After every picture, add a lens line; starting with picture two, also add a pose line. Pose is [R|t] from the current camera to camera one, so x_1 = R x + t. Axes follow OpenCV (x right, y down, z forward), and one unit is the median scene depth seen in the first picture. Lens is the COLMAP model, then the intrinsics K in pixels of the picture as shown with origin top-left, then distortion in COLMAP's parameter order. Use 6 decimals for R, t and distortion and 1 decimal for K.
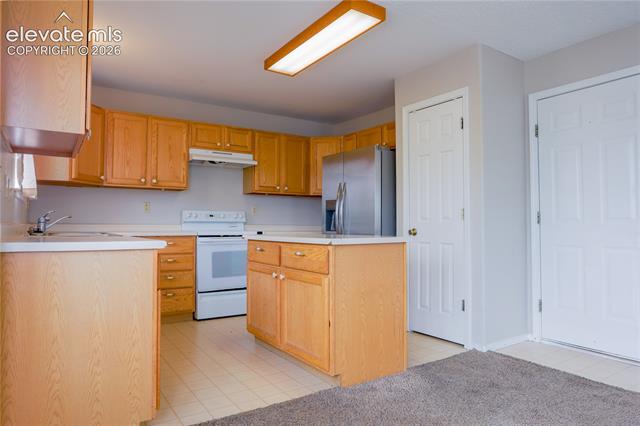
lens RADIAL K [[391.5, 0, 364.5], [0, 391.5, 213.0], [0, 0, 1]] dist [-0.003183, 0.003202]
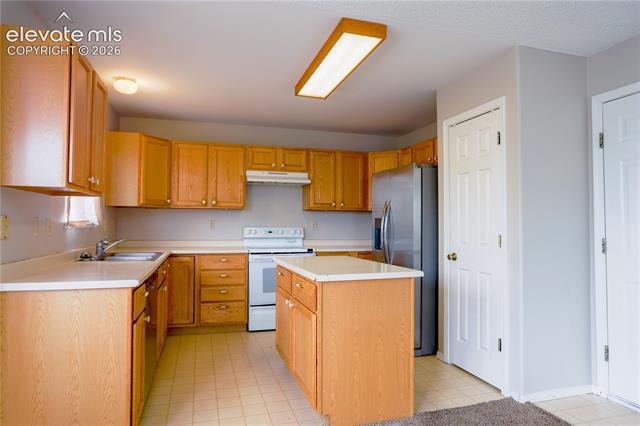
lens RADIAL K [[391.5, 0, 364.5], [0, 391.5, 213.0], [0, 0, 1]] dist [-0.003183, 0.003202]
pose [[0.959157, 0.001815, -0.282868, 0.187482], [-0.002253, 0.999997, -0.001223, -0.053015], [0.282865, 0.001811, 0.959158, 0.064699]]
